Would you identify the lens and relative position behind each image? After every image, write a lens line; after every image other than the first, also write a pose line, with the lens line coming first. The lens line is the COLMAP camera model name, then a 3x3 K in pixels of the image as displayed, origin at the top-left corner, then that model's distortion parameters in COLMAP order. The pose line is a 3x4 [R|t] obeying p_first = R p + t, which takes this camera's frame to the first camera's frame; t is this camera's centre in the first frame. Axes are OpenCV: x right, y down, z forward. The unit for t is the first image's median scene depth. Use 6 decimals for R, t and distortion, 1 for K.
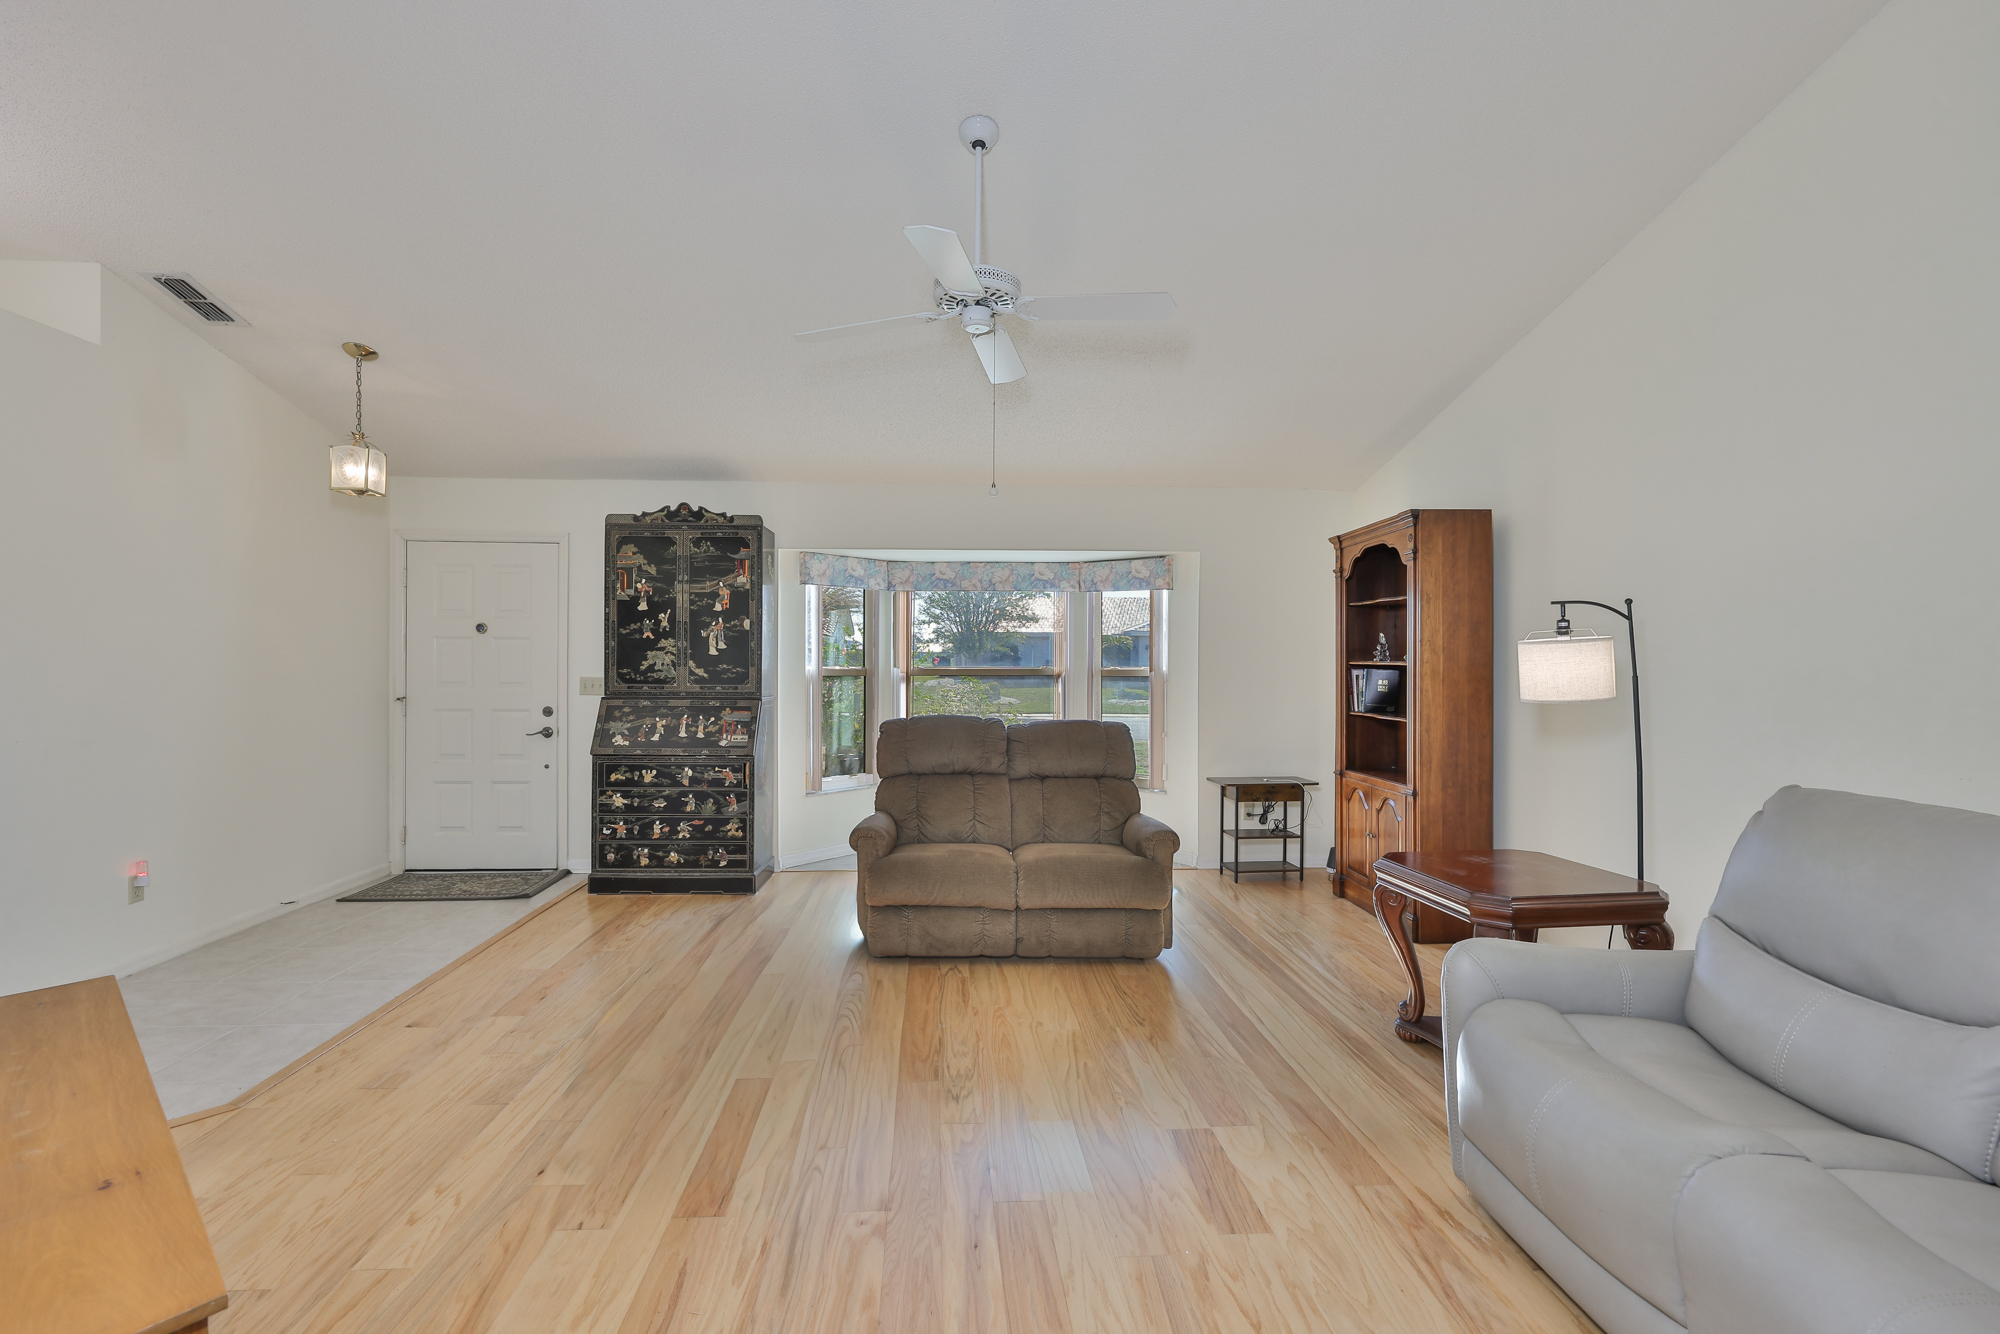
lens RADIAL K [[871.2, 0, 987.0], [0, 871.2, 673.2], [0, 0, 1]] dist [0.000620, 0.000060]
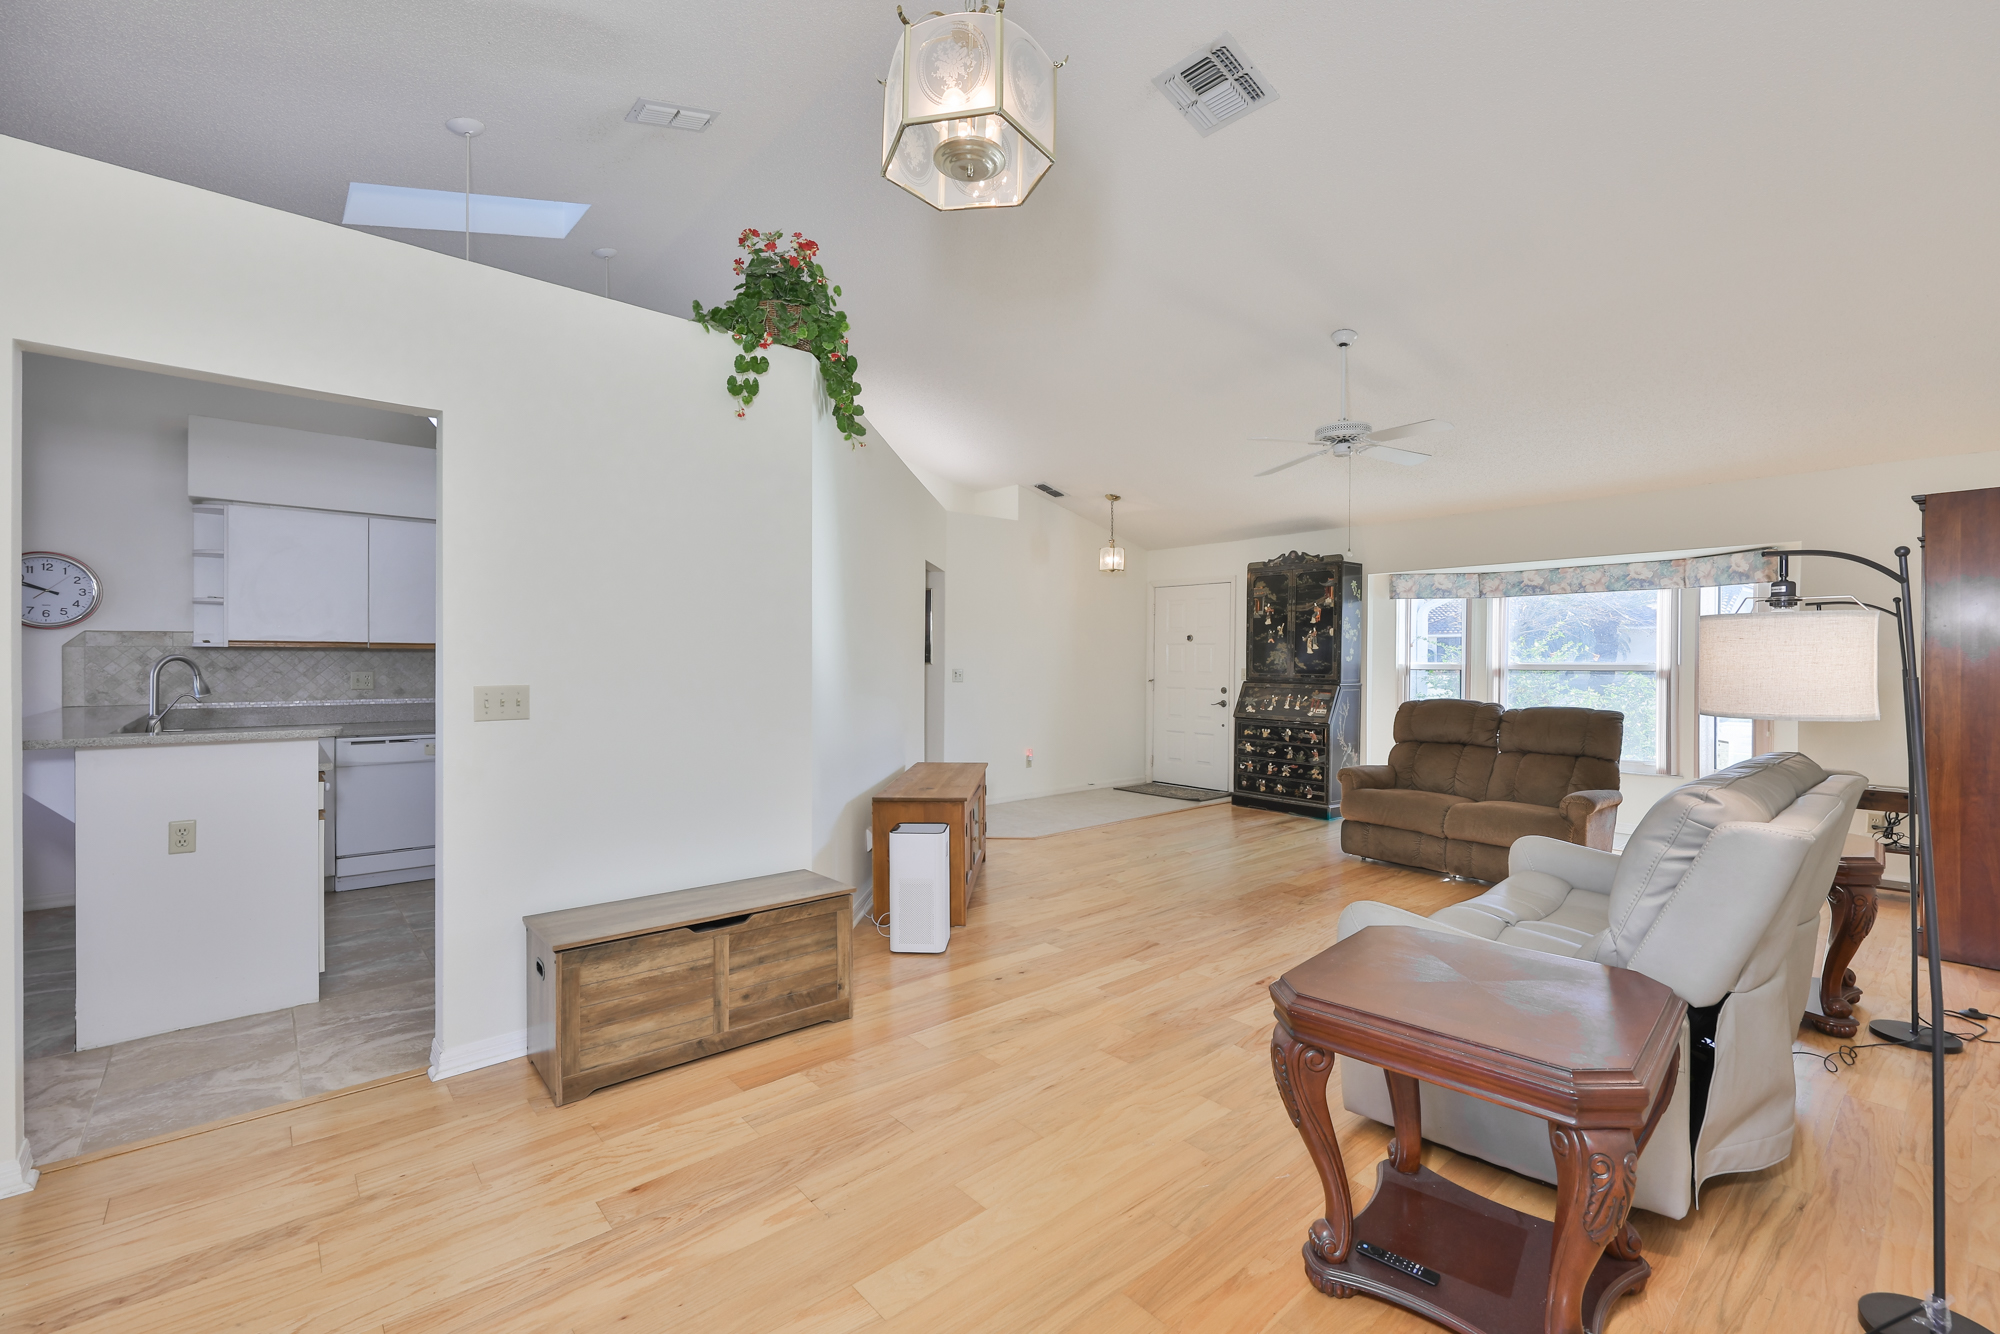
lens RADIAL K [[845.2, 0, 1004.6], [0, 845.2, 664.5], [0, 0, 1]] dist [-0.001100, 0.000120]
pose [[0.625808, 0.003887, -0.779968, 0.481187], [-0.009183, 0.999955, -0.002385, 0.005516], [0.779923, 0.008655, 0.625815, -0.286762]]
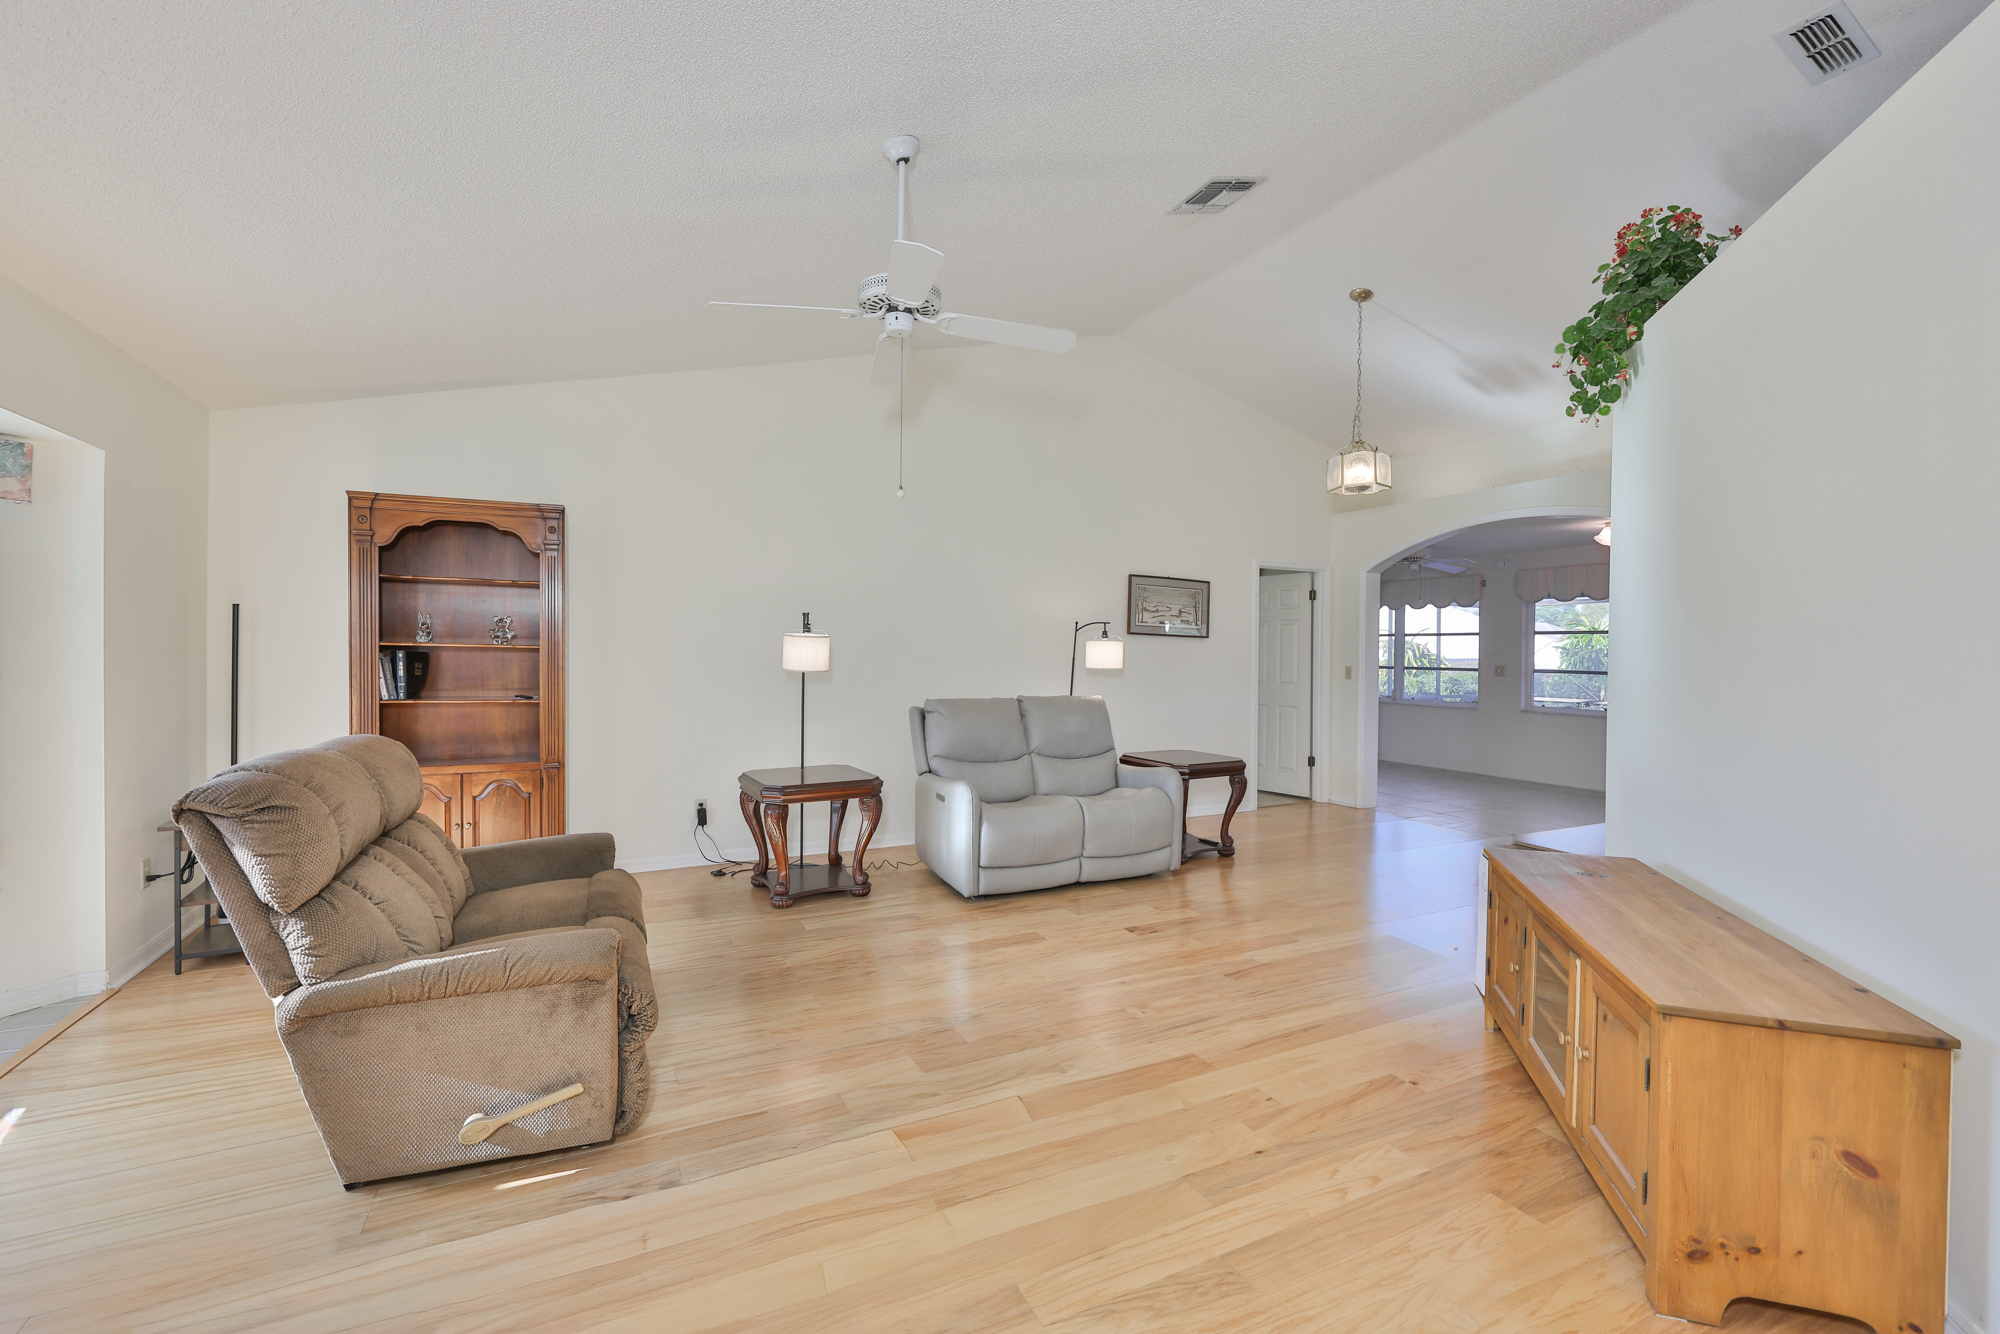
lens RADIAL K [[867.6, 0, 988.4], [0, 867.6, 658.6], [0, 0, 1]] dist [-0.000539, 0.000296]
pose [[-0.405129, -0.014860, 0.914139, -0.576214], [-0.004260, 0.999888, 0.014366, -0.010331], [-0.914249, 0.001926, -0.405147, 0.750681]]
